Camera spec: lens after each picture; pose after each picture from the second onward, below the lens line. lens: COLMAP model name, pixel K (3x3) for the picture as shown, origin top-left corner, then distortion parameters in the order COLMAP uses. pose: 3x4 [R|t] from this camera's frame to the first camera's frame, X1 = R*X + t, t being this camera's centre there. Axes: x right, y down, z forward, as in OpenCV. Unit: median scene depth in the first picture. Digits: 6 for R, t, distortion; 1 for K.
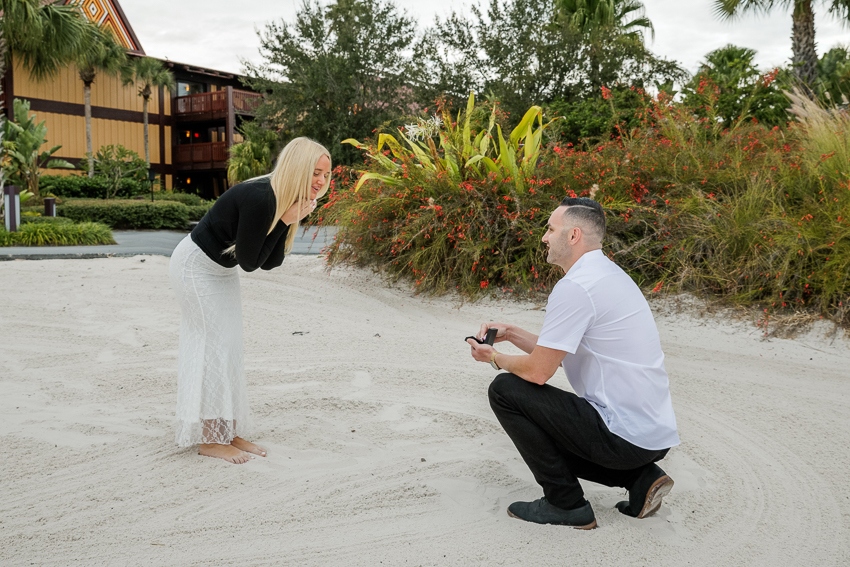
lens RADIAL K [[1108.1, 0, 270.9], [0, 1108.1, 284.6], [0, 0, 1]] dist [-0.043149, 0.065395]
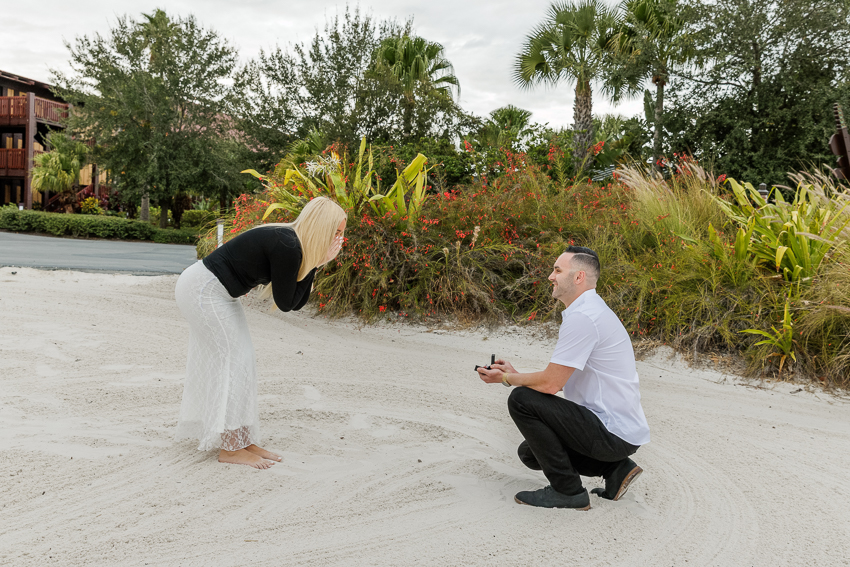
lens RADIAL K [[1098.3, 0, 425.0], [0, 1098.3, 283.5], [0, 0, 1]] dist [0.010663, -0.007116]
pose [[0.916586, 0.037694, 0.398057, -0.129234], [-0.030980, 0.999249, -0.023289, -0.000781], [-0.398636, 0.009014, 0.917065, -0.027101]]
